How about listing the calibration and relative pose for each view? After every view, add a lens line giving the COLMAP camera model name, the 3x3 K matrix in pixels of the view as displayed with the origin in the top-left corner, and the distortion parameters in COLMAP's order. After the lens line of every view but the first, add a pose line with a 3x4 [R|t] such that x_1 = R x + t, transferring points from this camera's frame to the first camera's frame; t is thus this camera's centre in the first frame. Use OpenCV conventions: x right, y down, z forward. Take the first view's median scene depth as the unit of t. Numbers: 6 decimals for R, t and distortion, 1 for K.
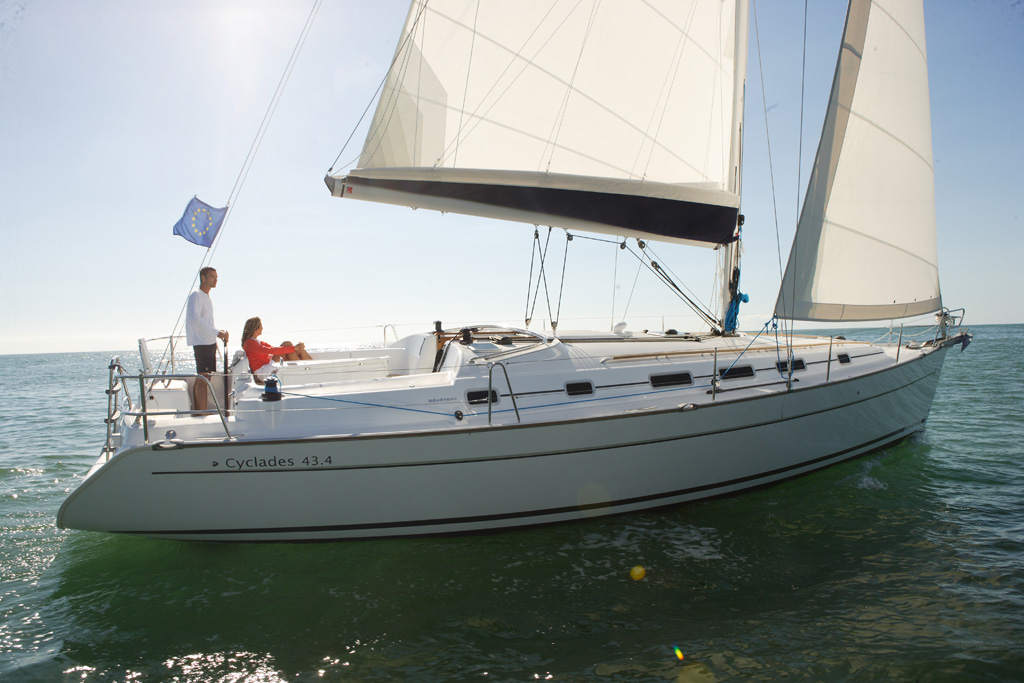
lens RADIAL K [[700.4, 0, 512.6], [0, 700.4, 352.0], [0, 0, 1]] dist [-0.093223, 0.001910]
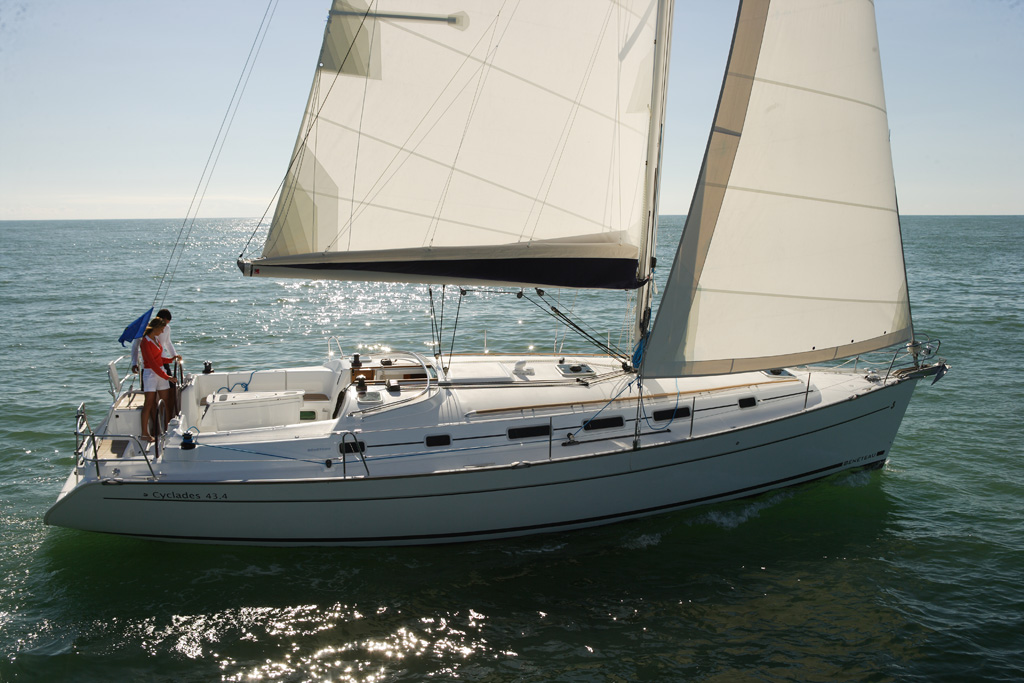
lens RADIAL K [[952.3, 0, 512.0], [0, 952.3, 341.5], [0, 0, 1]] dist [-0.089851, 0.004862]
pose [[0.985278, 0.058641, -0.160591, 0.448307], [-0.035670, 0.989172, 0.142357, -0.336399], [0.167200, -0.134533, 0.976701, -0.533975]]
